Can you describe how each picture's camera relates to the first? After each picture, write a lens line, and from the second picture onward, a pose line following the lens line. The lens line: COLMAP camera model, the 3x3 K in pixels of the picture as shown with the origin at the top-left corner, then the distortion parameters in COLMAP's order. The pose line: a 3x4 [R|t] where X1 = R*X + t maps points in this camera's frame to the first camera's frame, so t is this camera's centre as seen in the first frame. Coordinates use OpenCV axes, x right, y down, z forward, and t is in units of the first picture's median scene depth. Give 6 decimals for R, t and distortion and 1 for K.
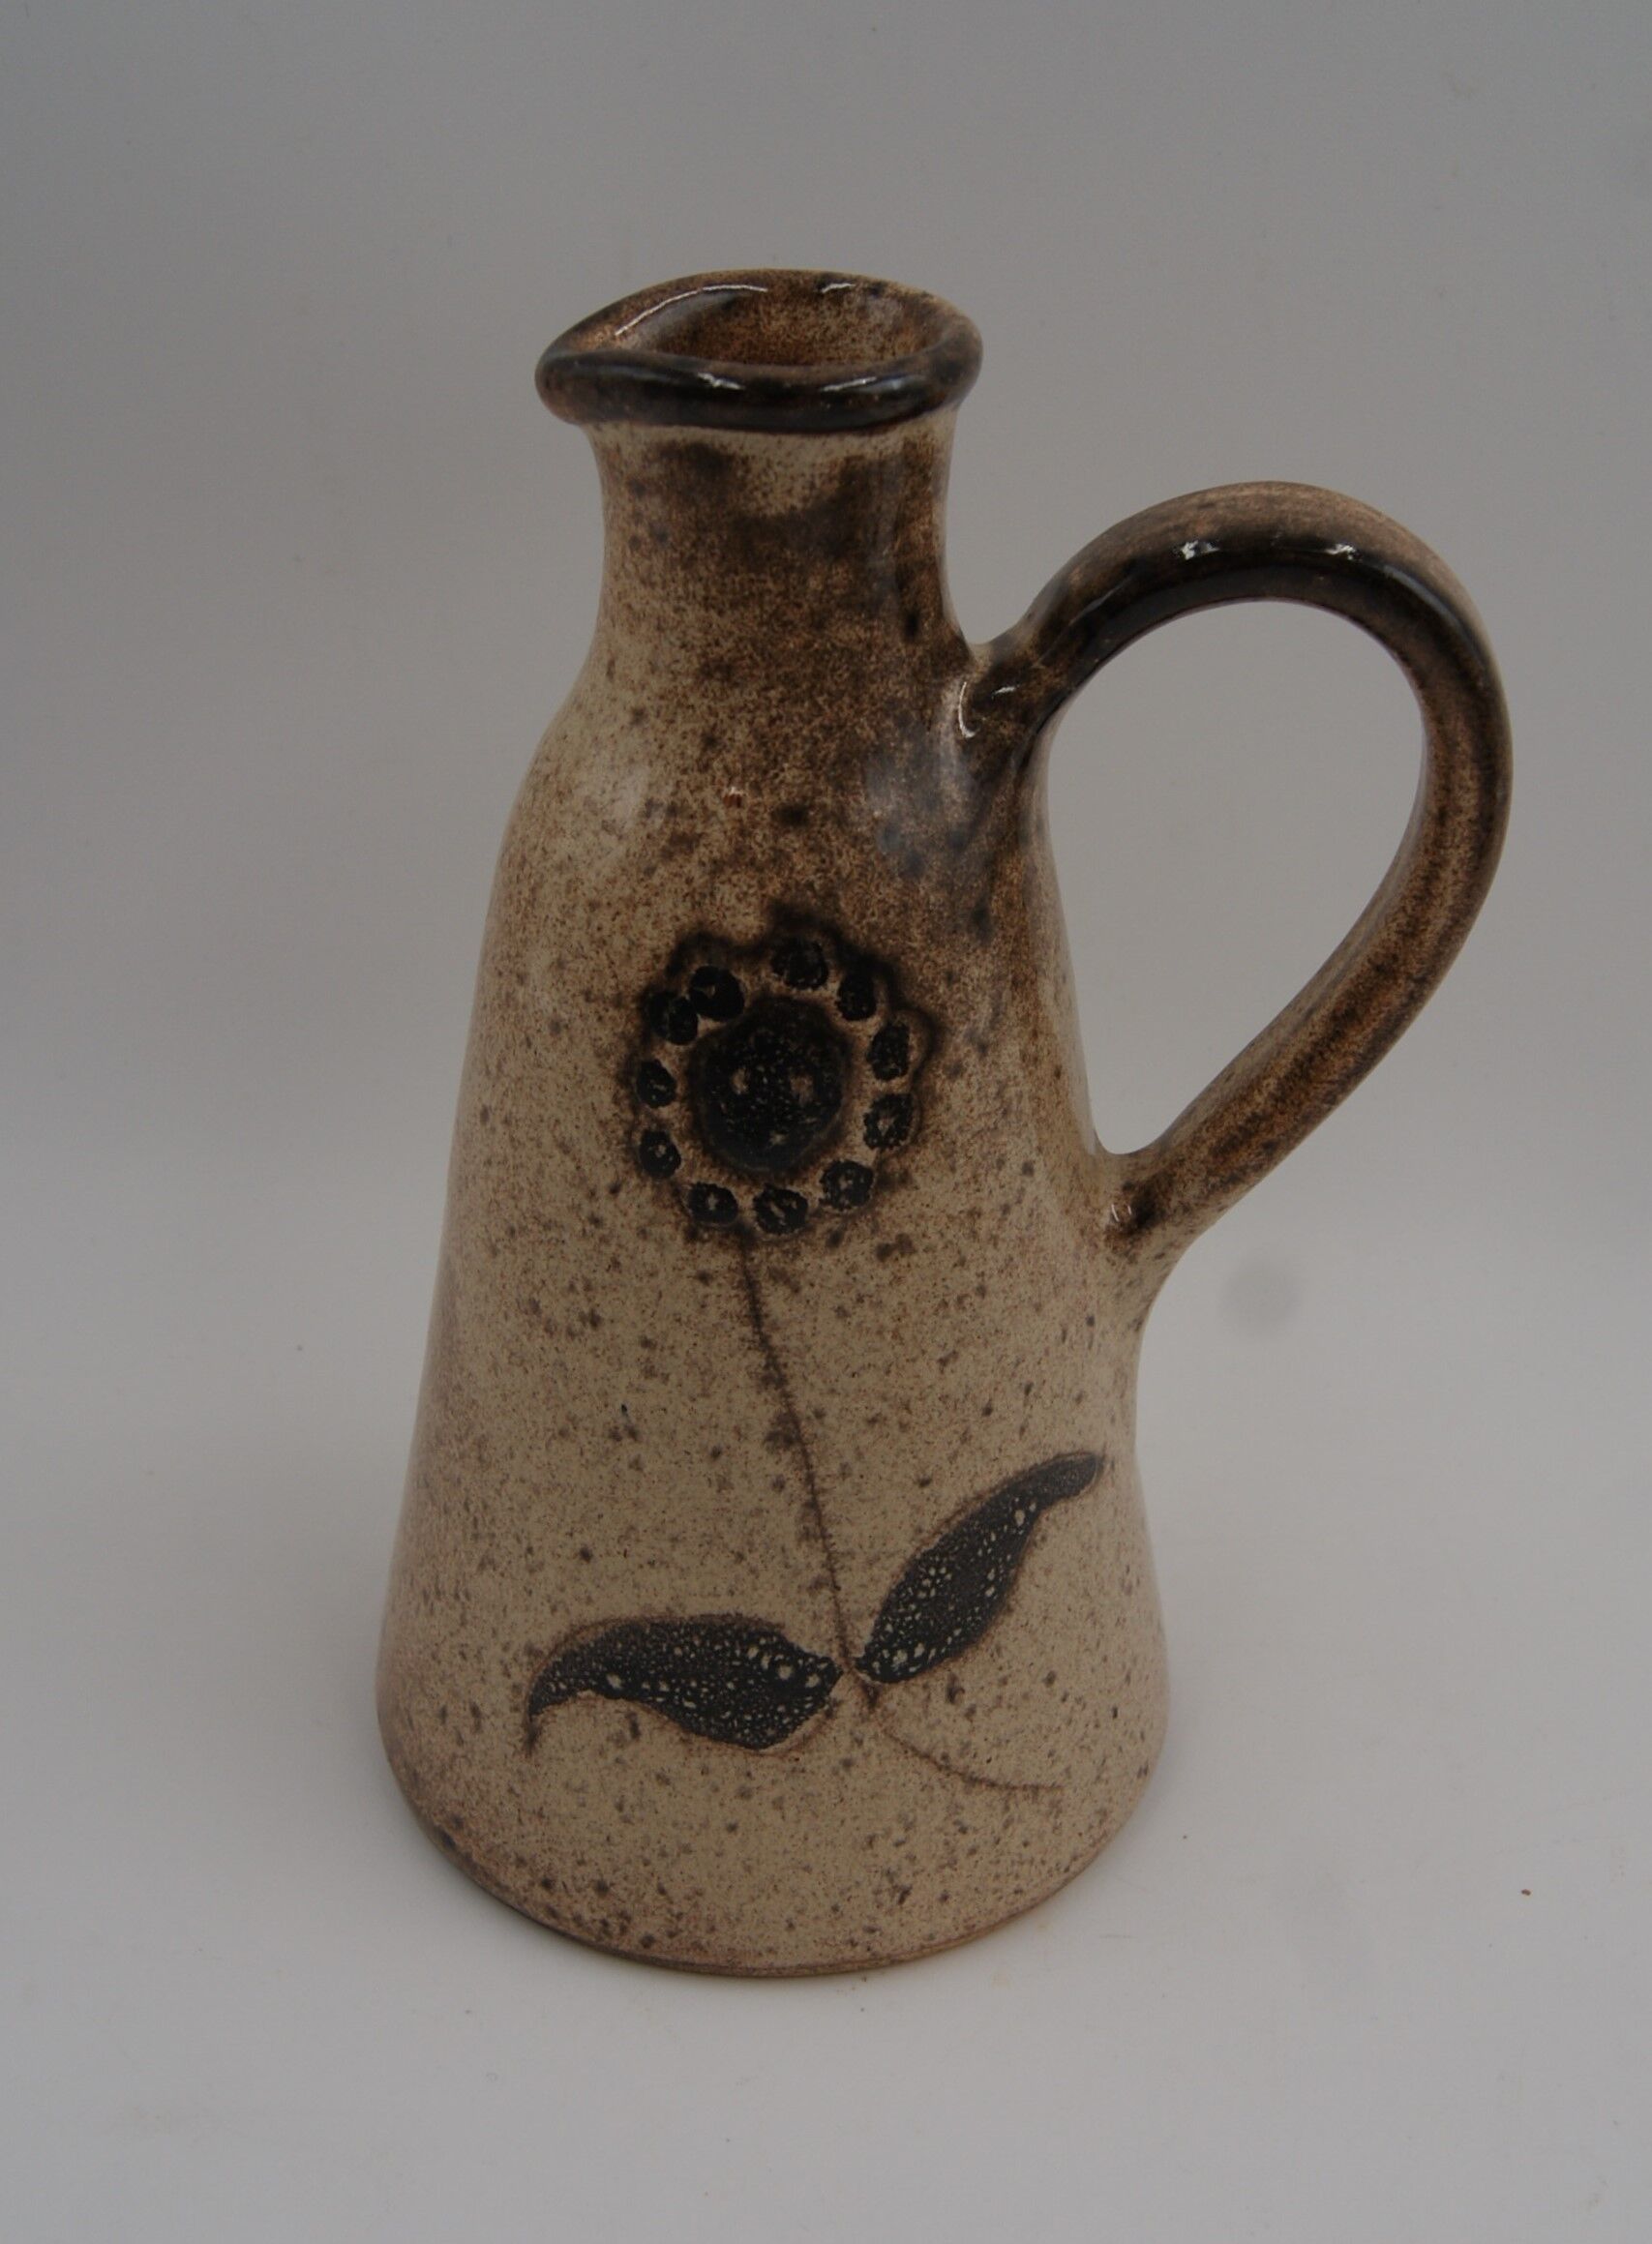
lens RADIAL K [[2814.2, 0, 860.6], [0, 2814.2, 1124.9], [0, 0, 1]] dist [-0.112124, 0.028320]
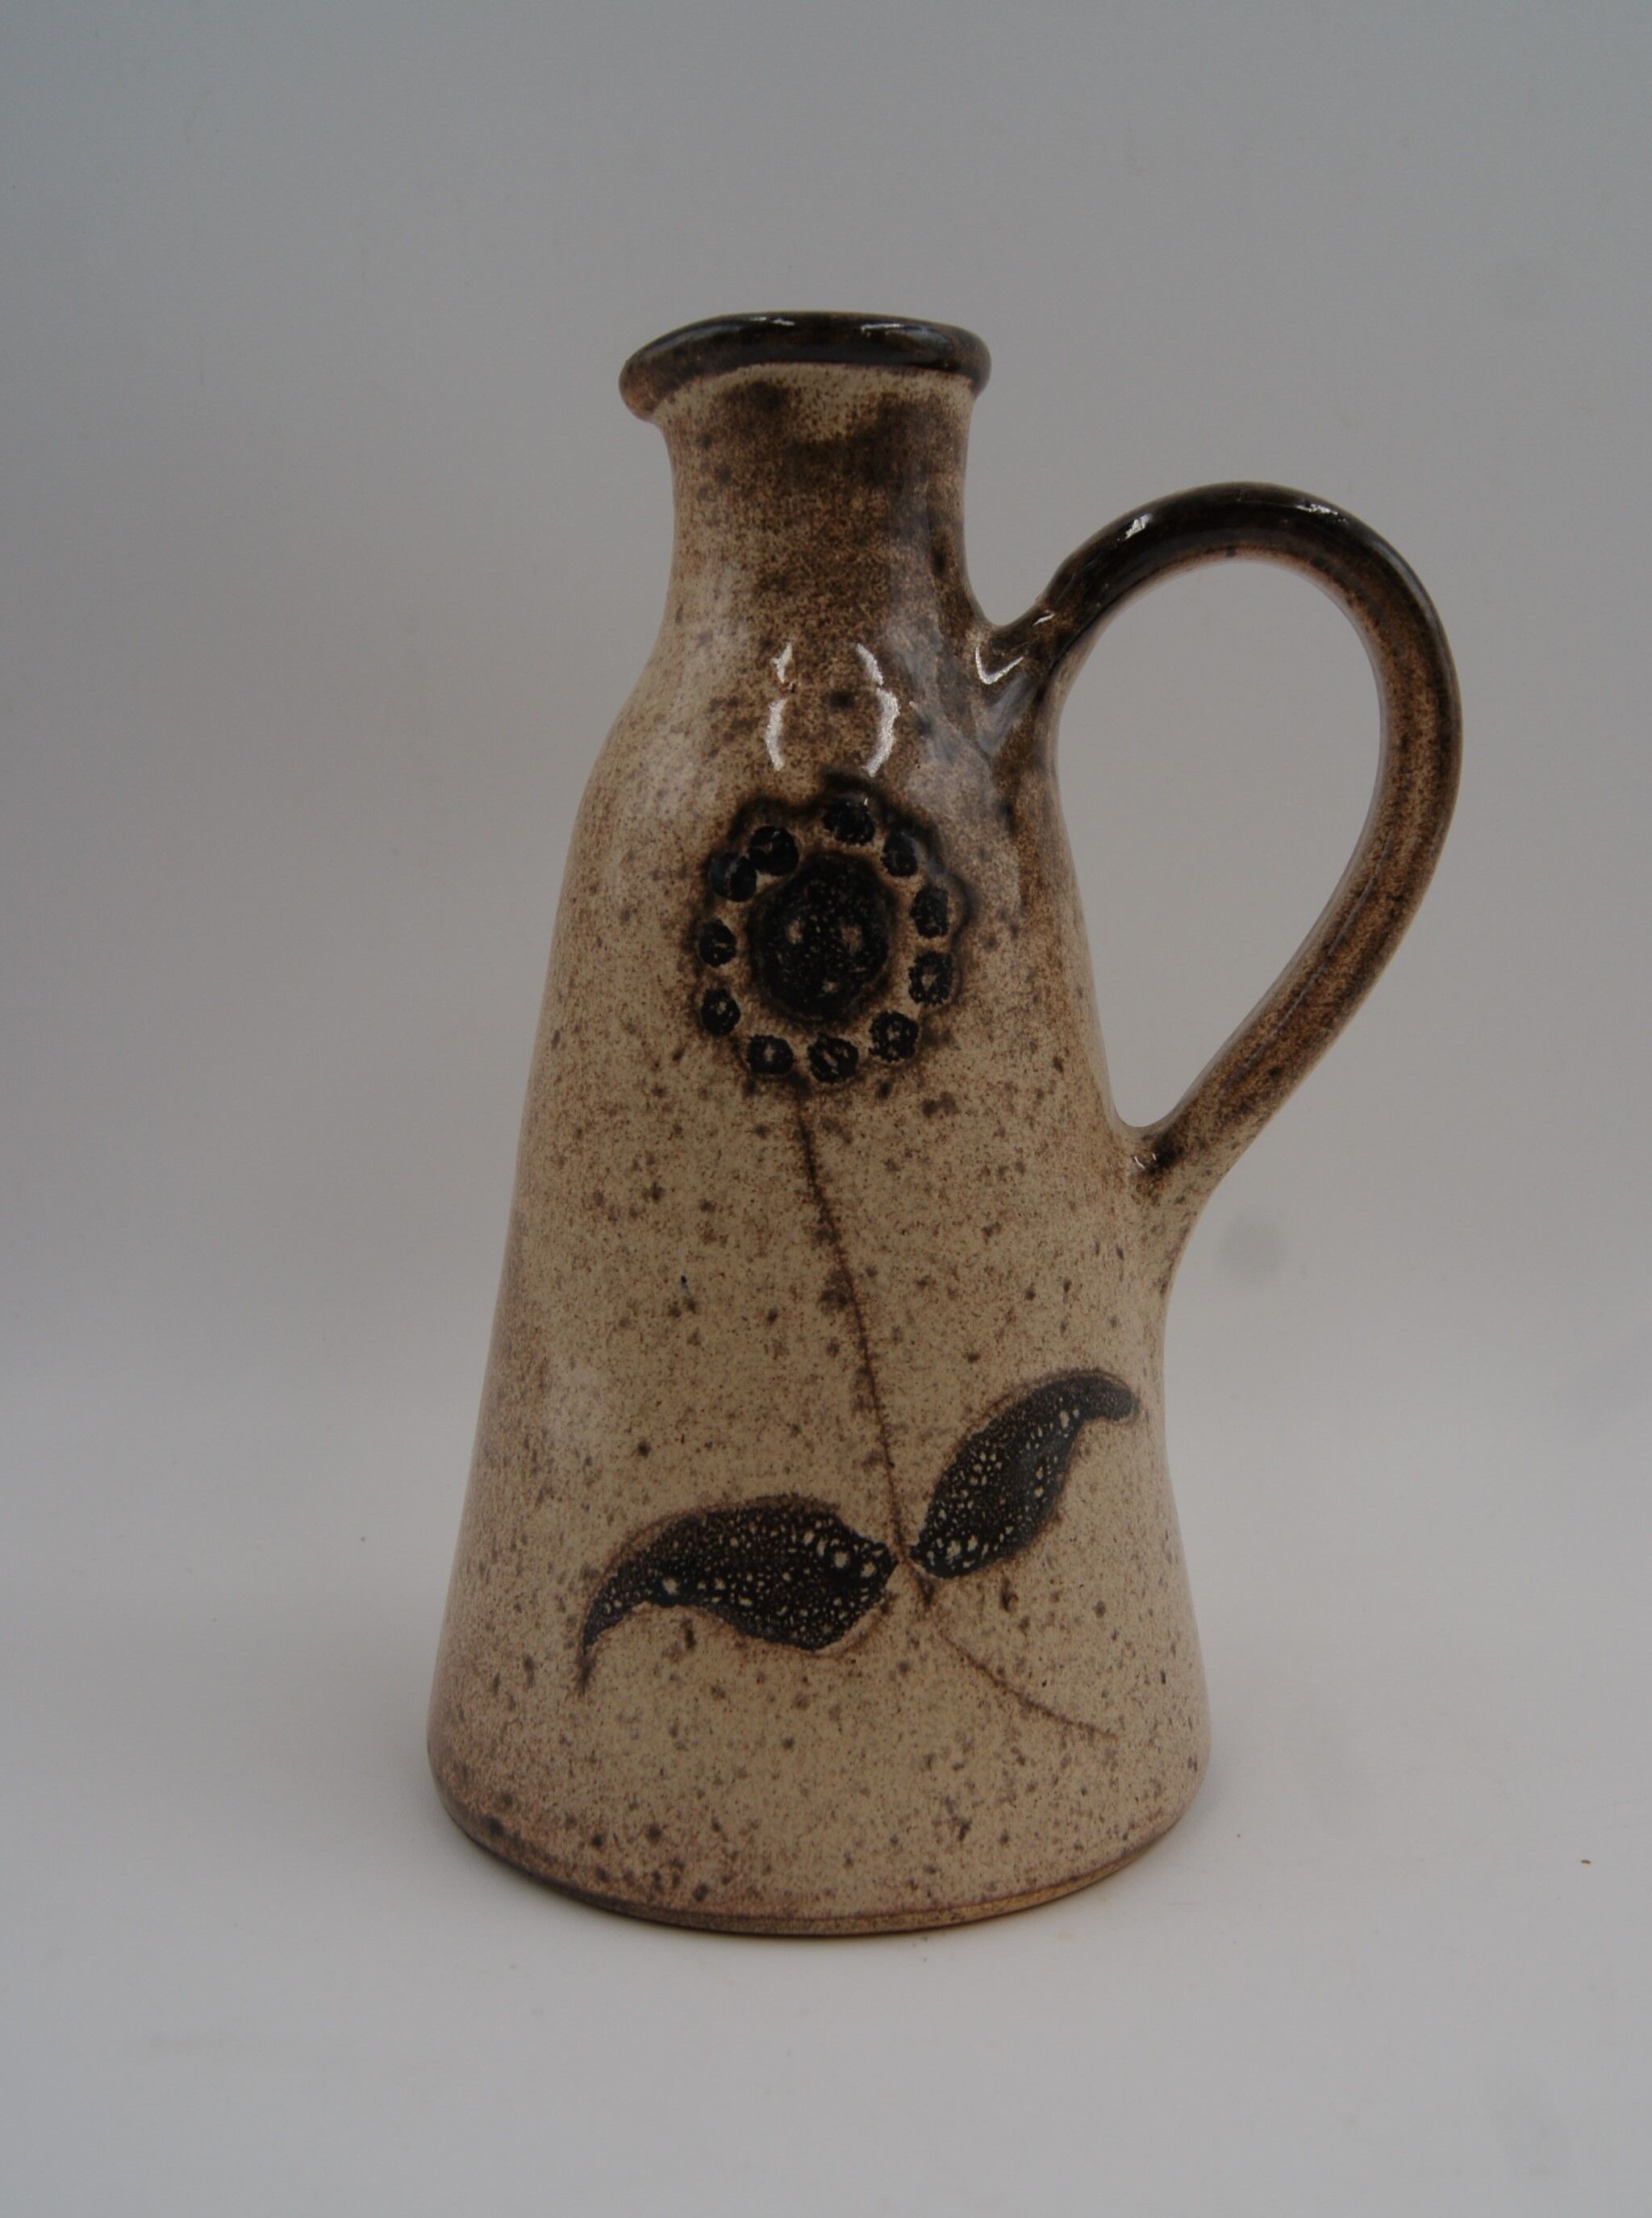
lens RADIAL K [[2343.7, 0, 912.3], [0, 2343.7, 1140.3], [0, 0, 1]] dist [-0.112100, 0.031107]
pose [[0.999244, -0.017170, 0.034878, -0.029072], [0.028228, 0.937342, -0.347266, 0.360243], [-0.026730, 0.347988, 0.937118, 0.167147]]
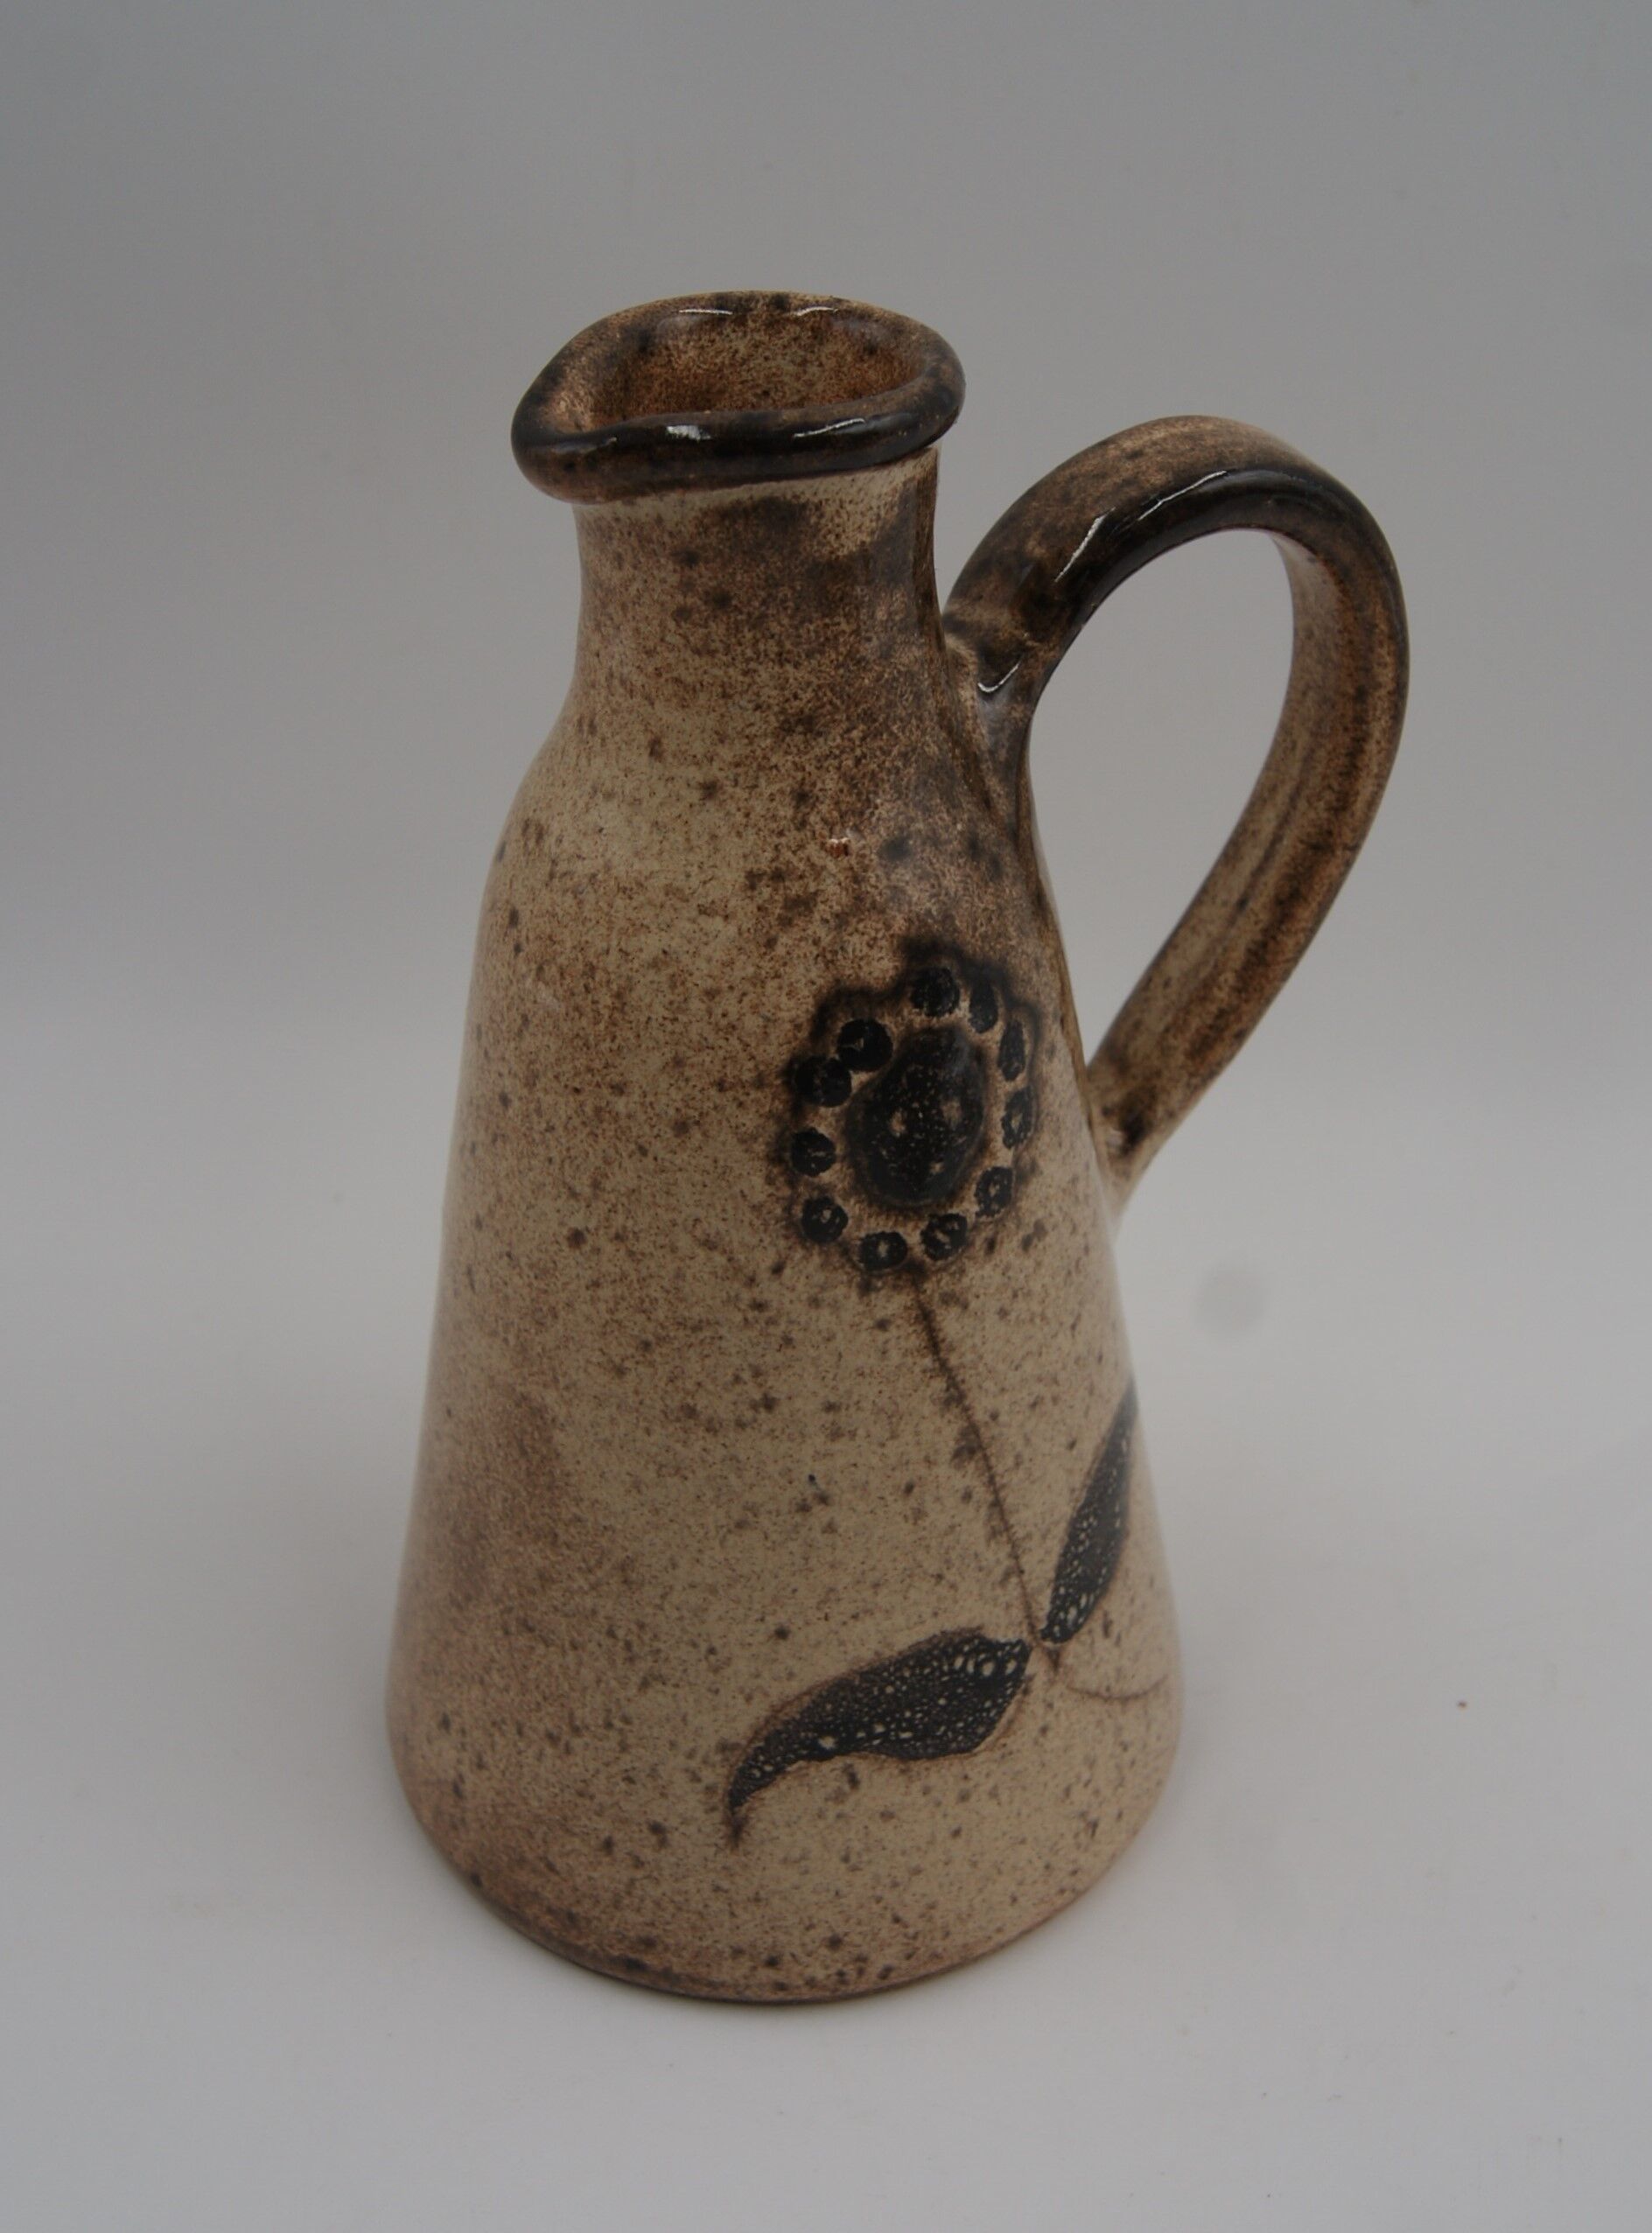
lens RADIAL K [[2728.0, 0, 863.6], [0, 2728.0, 1120.3], [0, 0, 1]] dist [-0.103128, 0.013361]
pose [[0.870736, -0.295687, 0.392922, -0.408874], [0.272217, 0.955264, 0.115620, -0.124431], [-0.409532, 0.006286, 0.912274, 0.126956]]
